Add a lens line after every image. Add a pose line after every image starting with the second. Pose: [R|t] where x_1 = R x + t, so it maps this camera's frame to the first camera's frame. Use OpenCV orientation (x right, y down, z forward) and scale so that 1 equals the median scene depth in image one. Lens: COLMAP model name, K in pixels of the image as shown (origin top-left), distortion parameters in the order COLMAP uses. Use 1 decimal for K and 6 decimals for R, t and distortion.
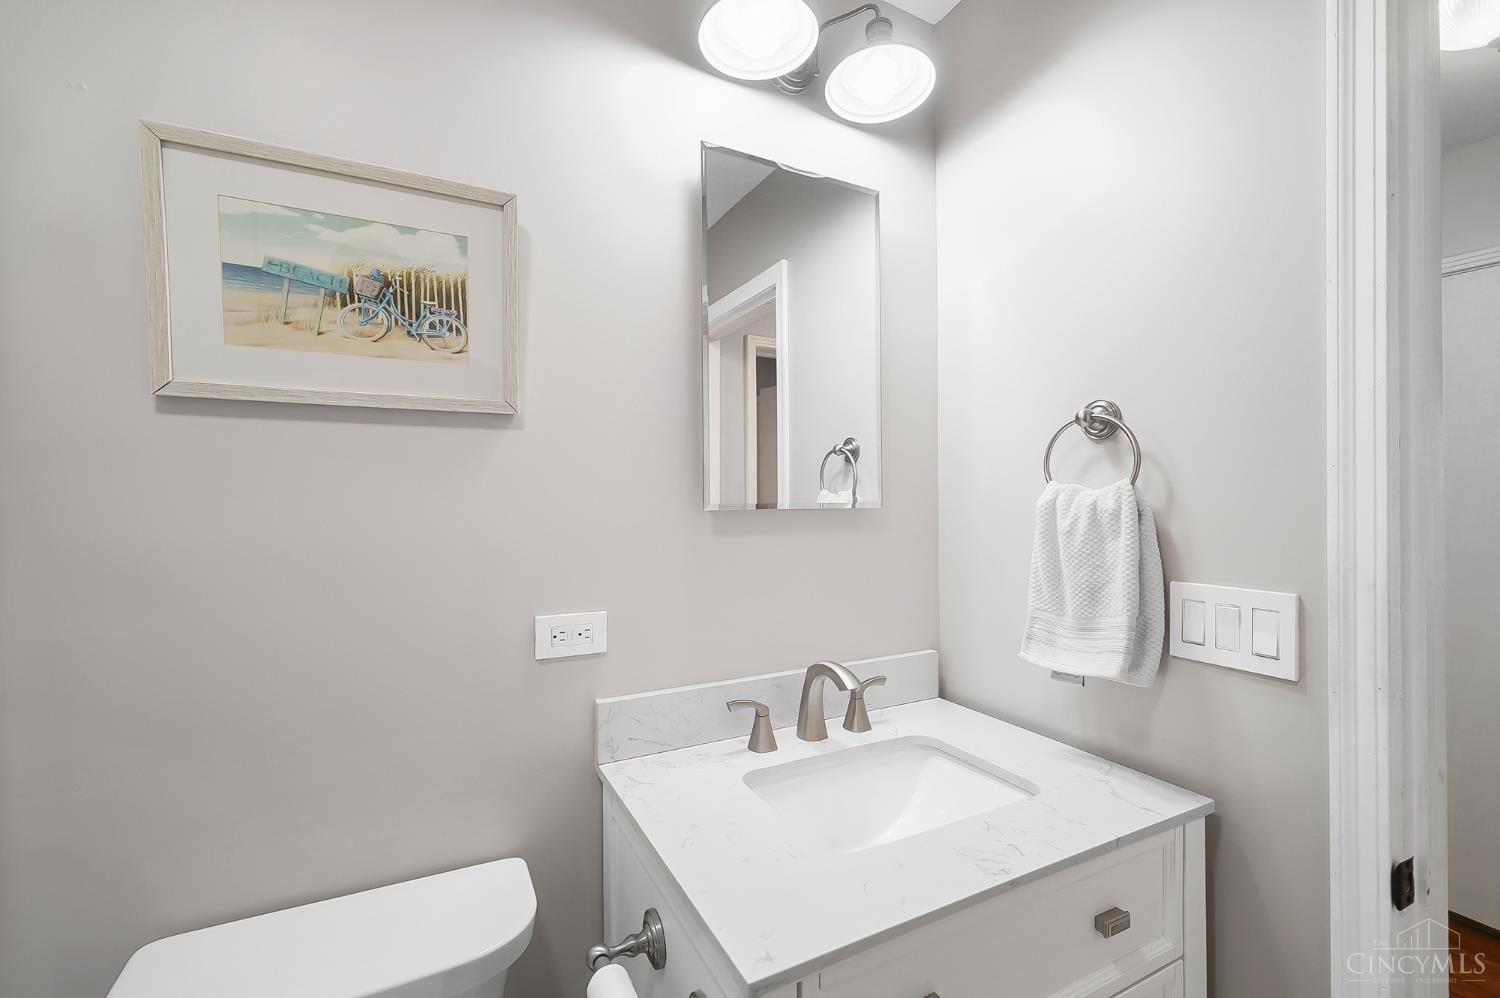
lens RADIAL K [[644.4, 0, 747.8], [0, 644.4, 508.8], [0, 0, 1]] dist [0.000794, 0.000545]
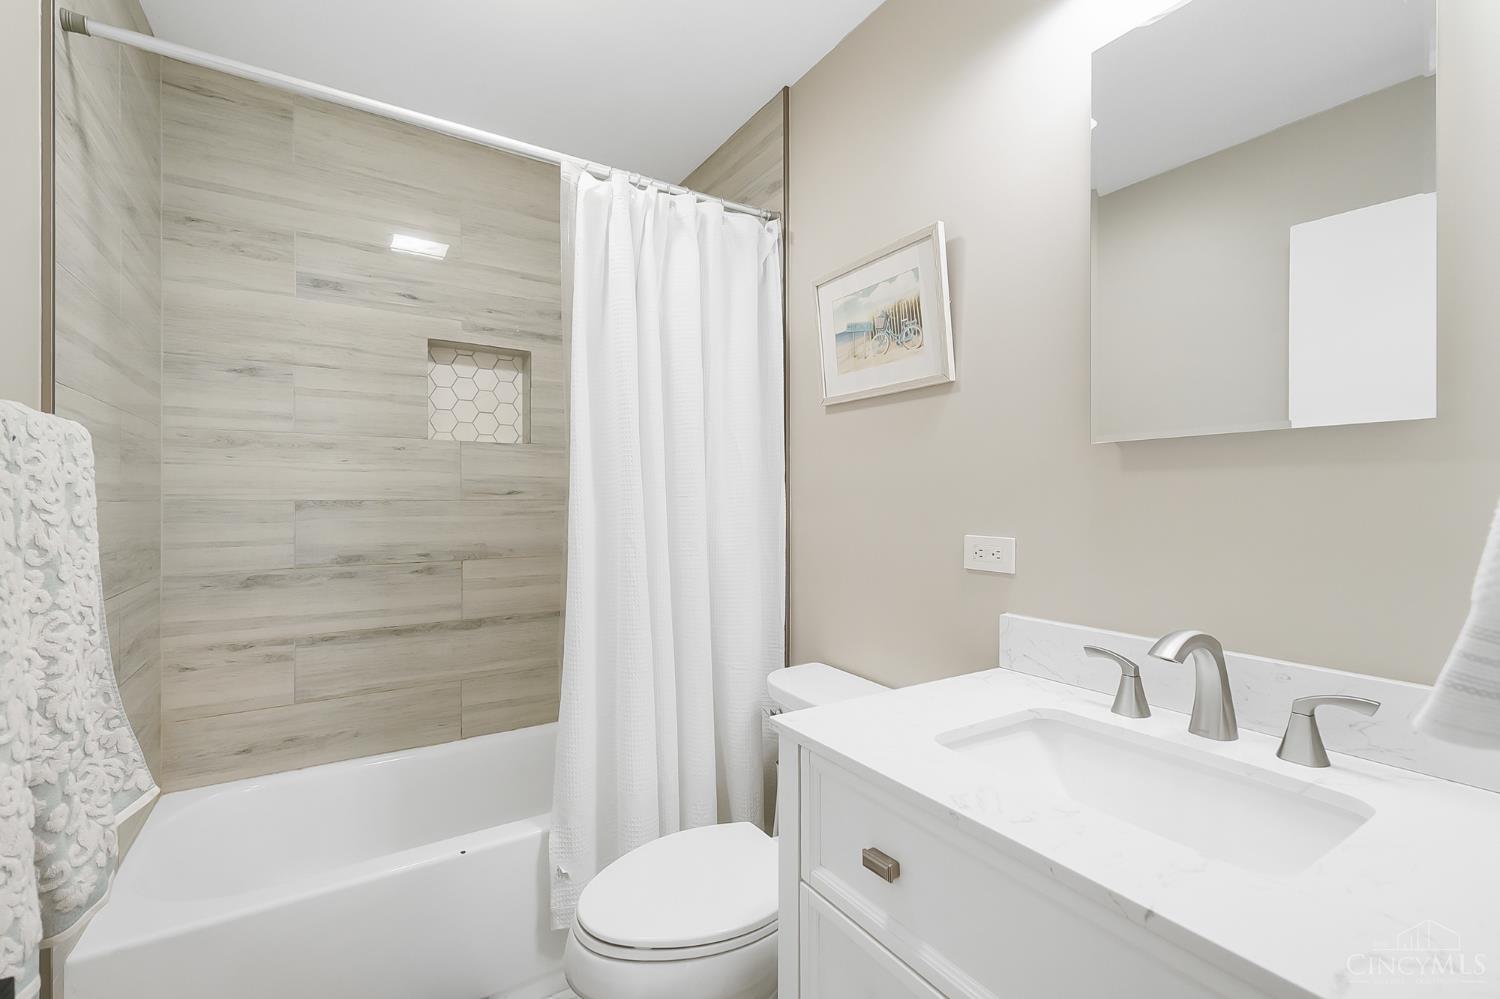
lens RADIAL K [[644.4, 0, 748.0], [0, 644.4, 496.0], [0, 0, 1]] dist [0.000794, 0.000545]
pose [[0.093321, 0.002836, -0.995632, 0.989698], [-0.002620, 0.999993, 0.002603, 0.094889], [0.995633, 0.002366, 0.093328, 0.486198]]
